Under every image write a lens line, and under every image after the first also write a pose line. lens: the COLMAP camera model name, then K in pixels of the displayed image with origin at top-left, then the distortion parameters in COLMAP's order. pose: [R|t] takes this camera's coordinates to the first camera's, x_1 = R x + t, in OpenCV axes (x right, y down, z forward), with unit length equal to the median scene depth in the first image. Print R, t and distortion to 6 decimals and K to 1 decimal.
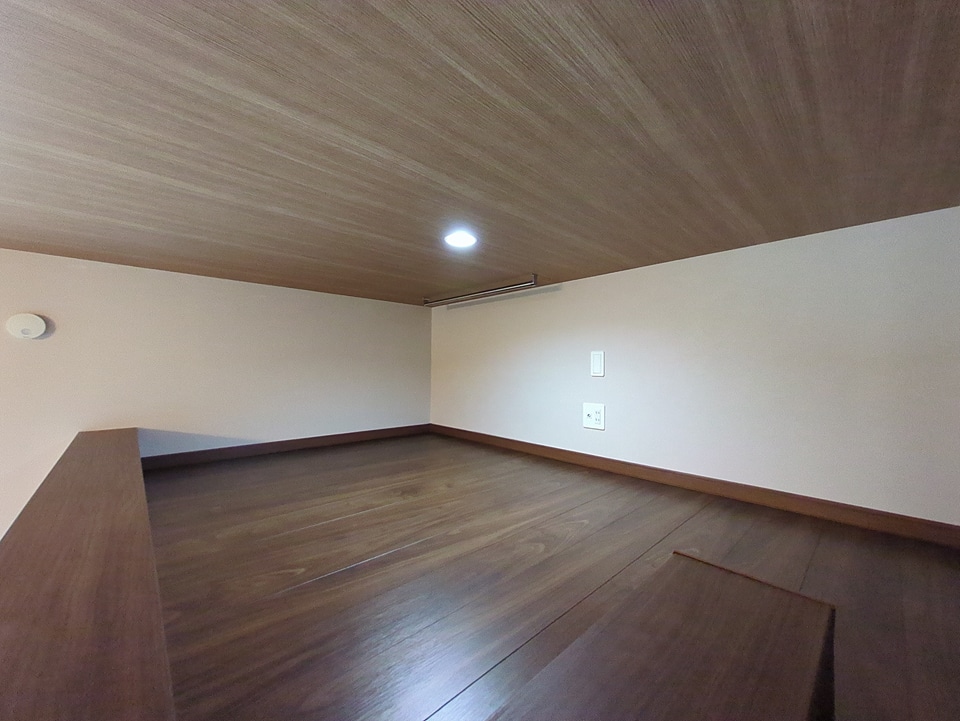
lens RADIAL K [[377.9, 0, 480.0], [0, 377.9, 357.4], [0, 0, 1]] dist [0.000854, 0.000063]
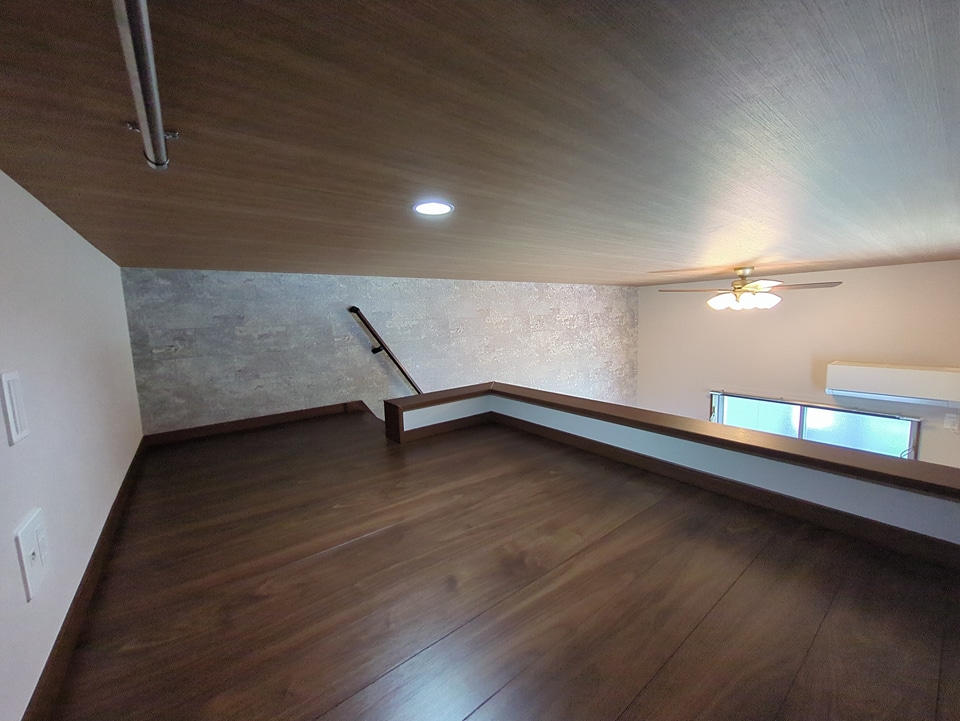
lens RADIAL K [[384.7, 0, 482.7], [0, 384.7, 352.8], [0, 0, 1]] dist [0.020361, -0.000027]
pose [[-0.995932, 0.009374, 0.089617, -0.225614], [0.015989, 0.997176, 0.073381, -0.074424], [-0.088677, 0.074515, -0.993269, 1.889007]]
